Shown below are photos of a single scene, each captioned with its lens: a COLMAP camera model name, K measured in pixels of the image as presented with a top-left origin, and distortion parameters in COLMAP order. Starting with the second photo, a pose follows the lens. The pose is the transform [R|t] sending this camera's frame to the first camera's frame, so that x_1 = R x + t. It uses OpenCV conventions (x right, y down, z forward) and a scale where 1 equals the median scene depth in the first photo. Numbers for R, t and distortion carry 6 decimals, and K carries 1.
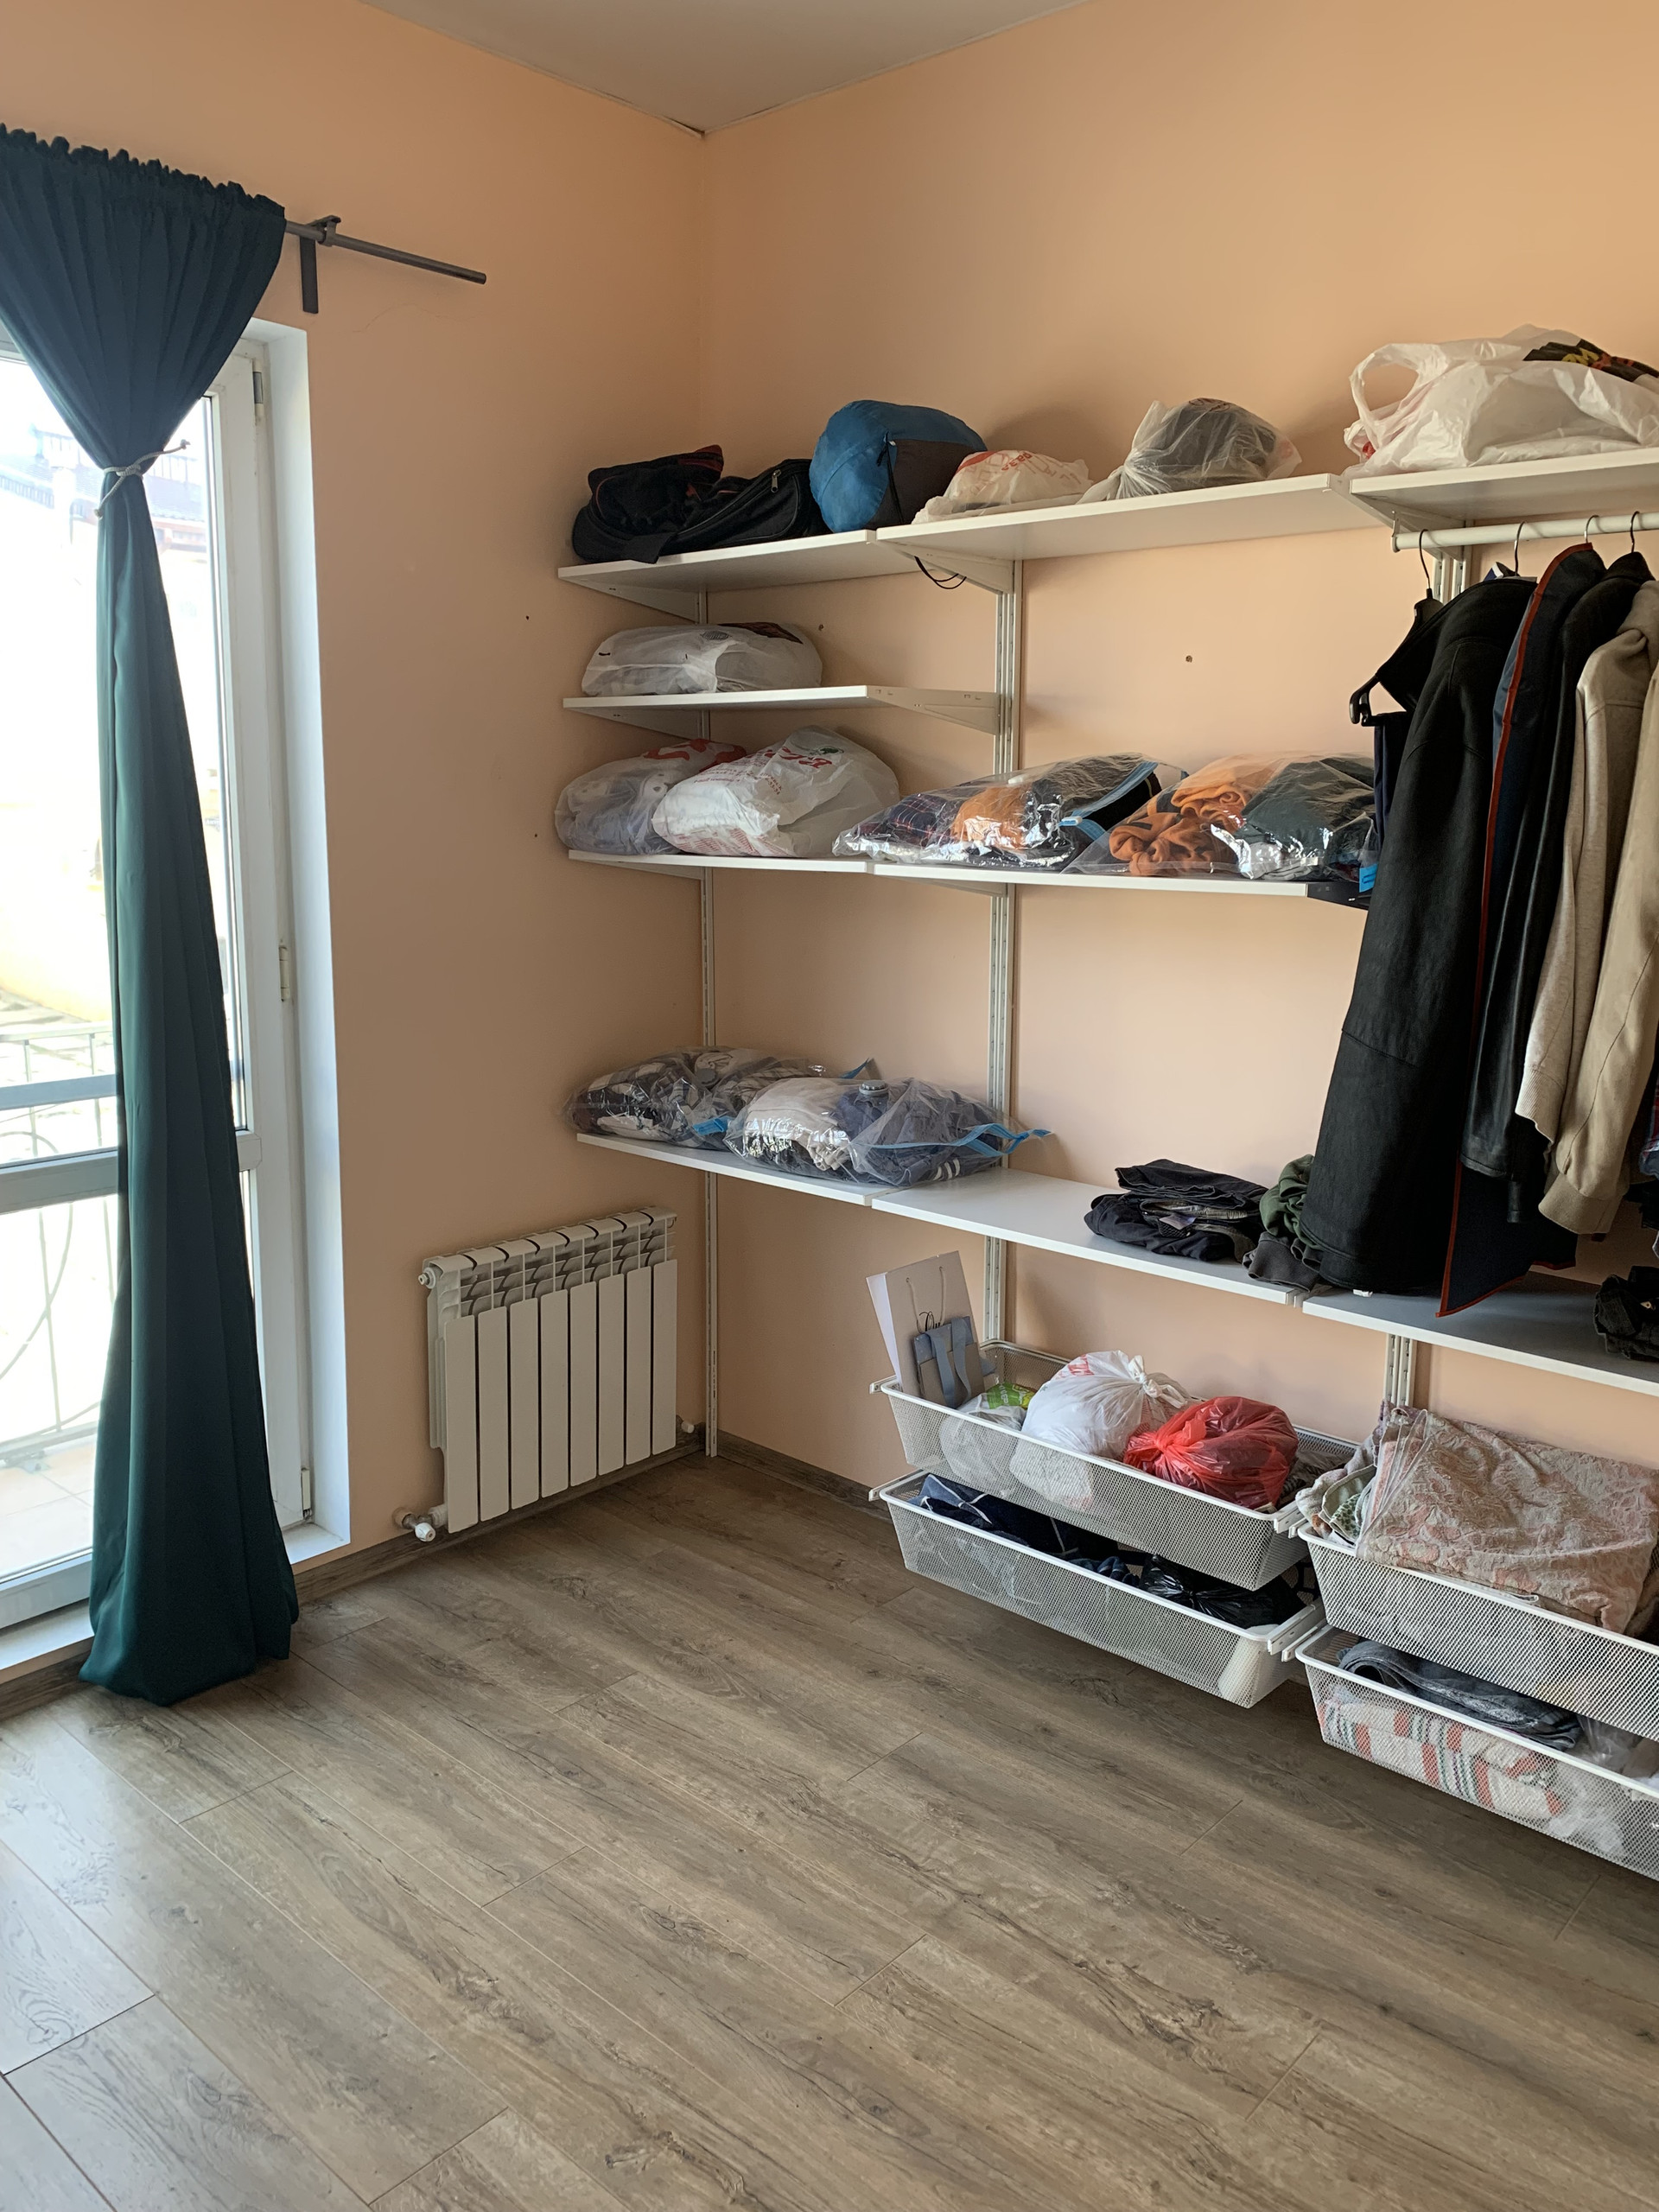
lens RADIAL K [[1696.6, 0, 807.3], [0, 1696.6, 1099.9], [0, 0, 1]] dist [0.037050, -0.042707]
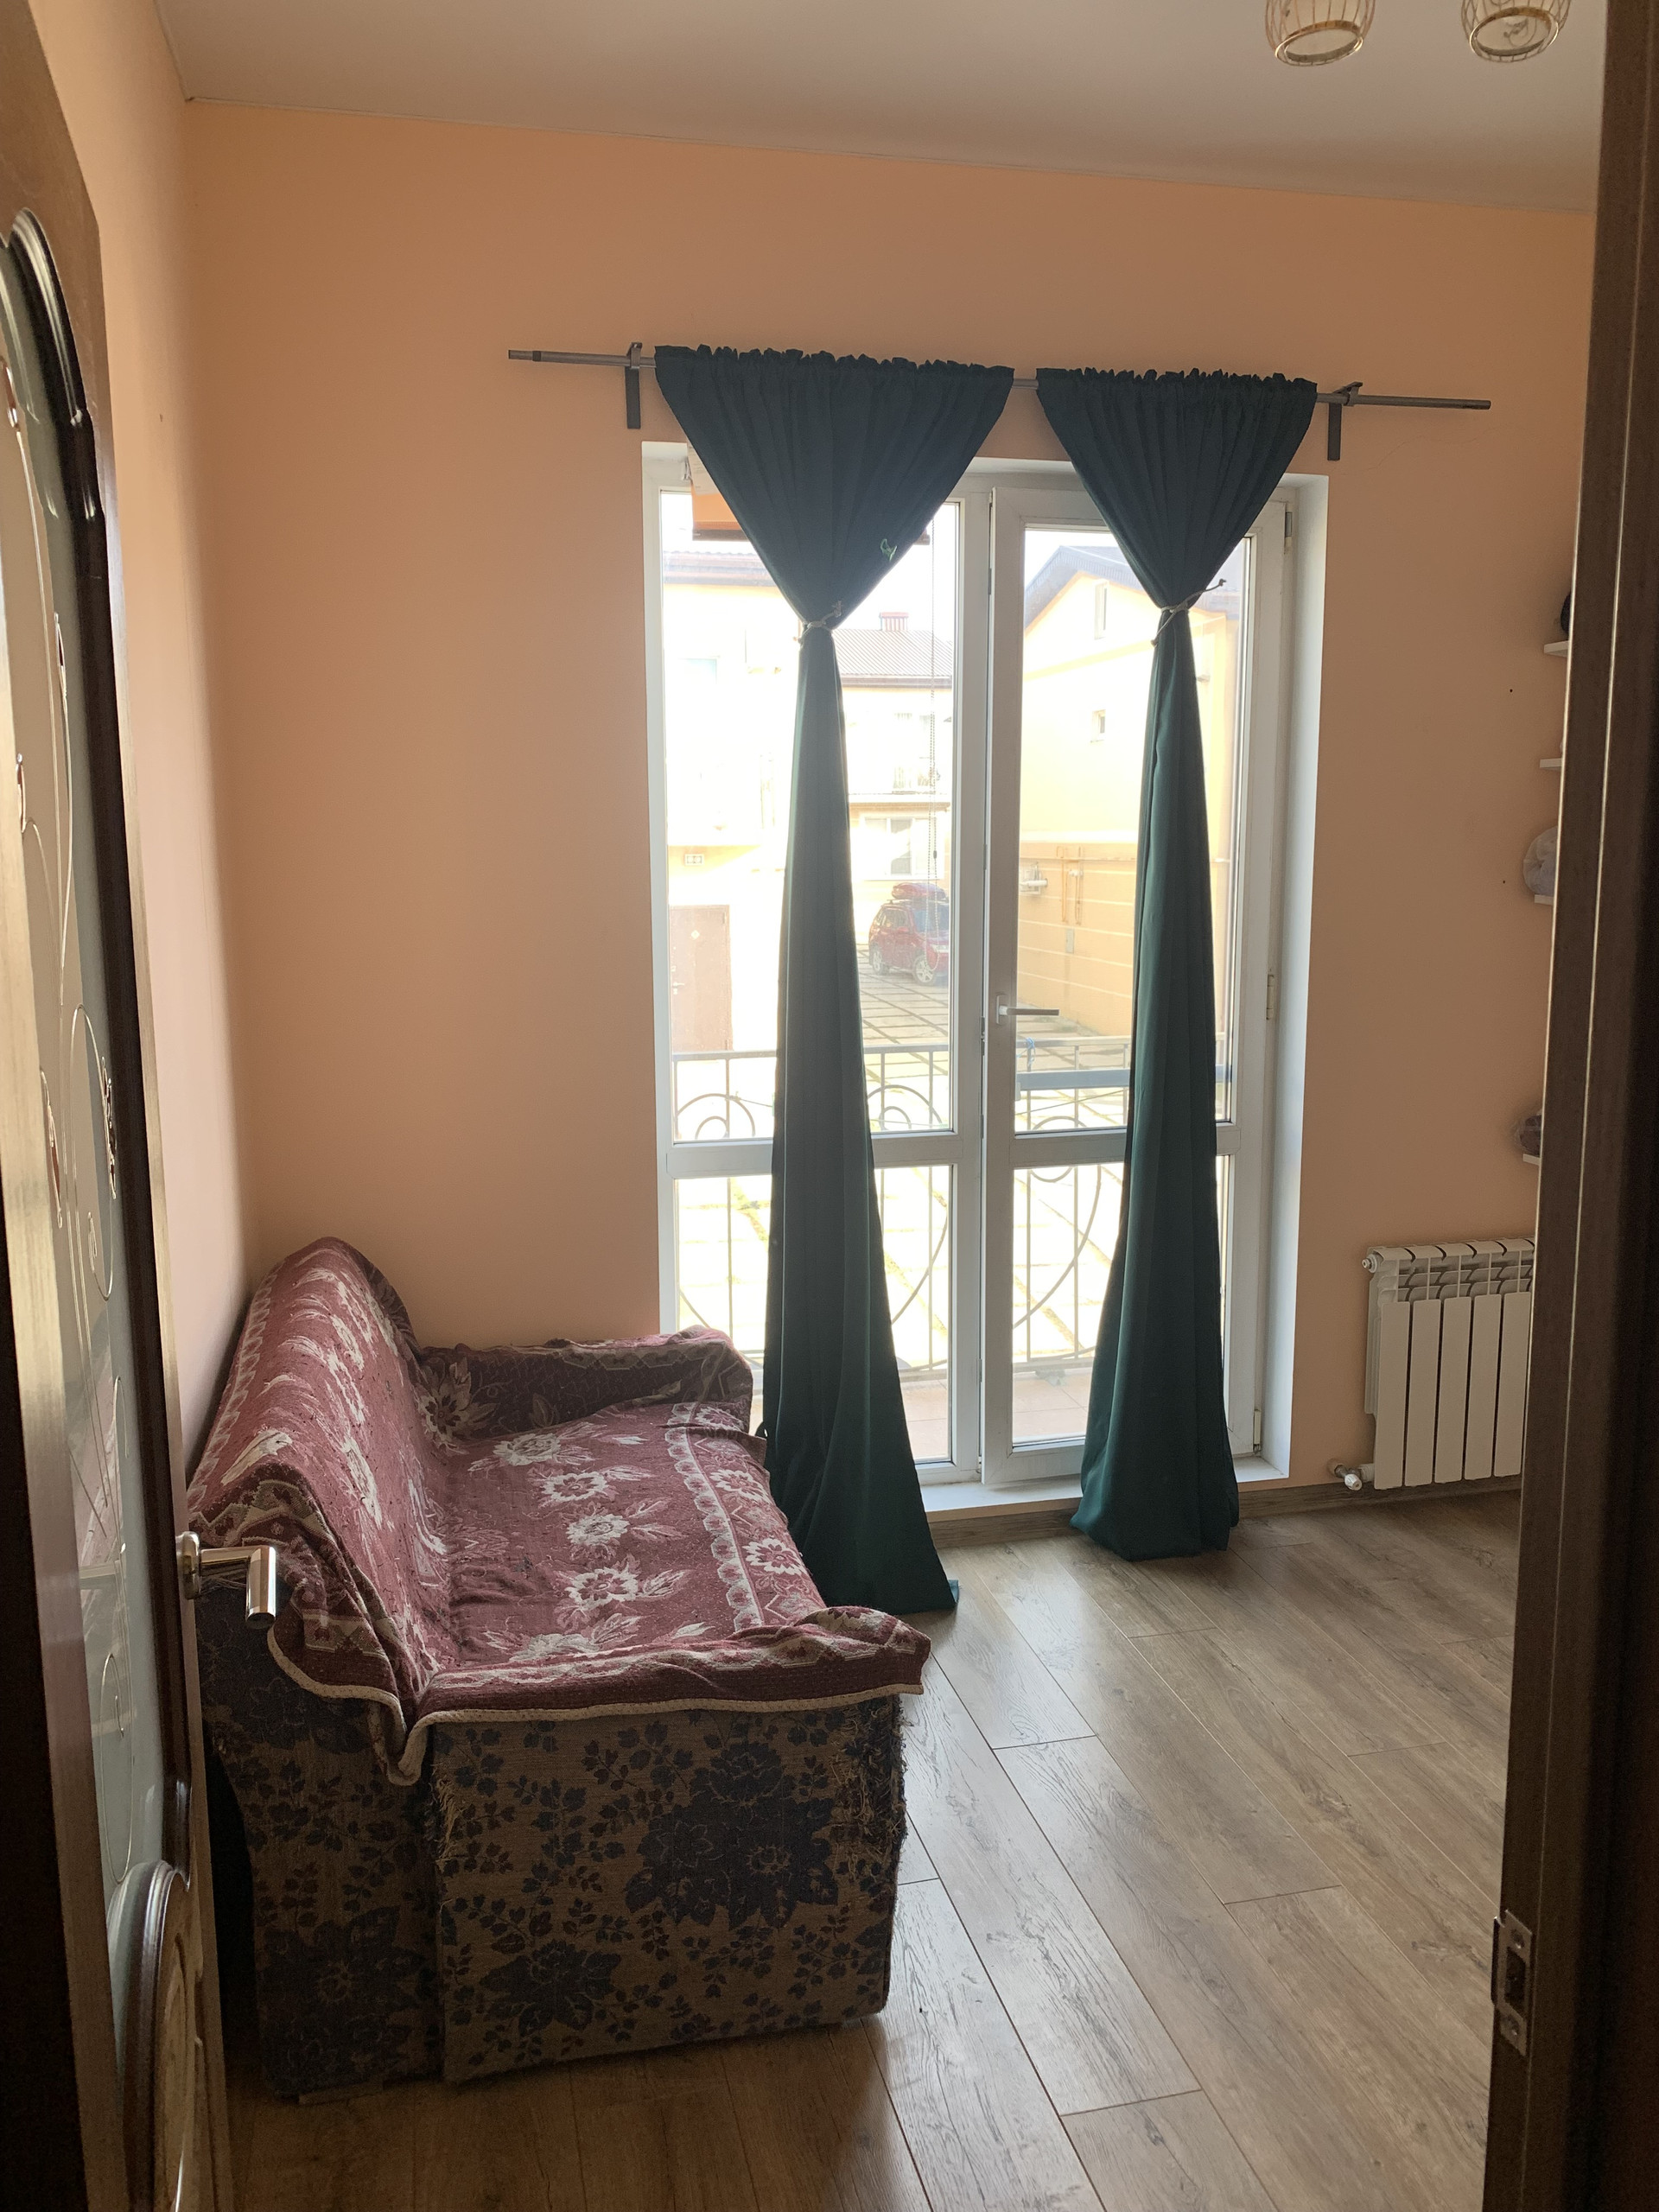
lens RADIAL K [[1696.6, 0, 819.0], [0, 1696.6, 1100.6], [0, 0, 1]] dist [0.037050, -0.042707]
pose [[0.828600, 0.068919, -0.555583, 0.128726], [-0.079768, 0.996802, 0.004686, 0.022404], [0.554130, 0.040435, 0.831448, -0.226708]]
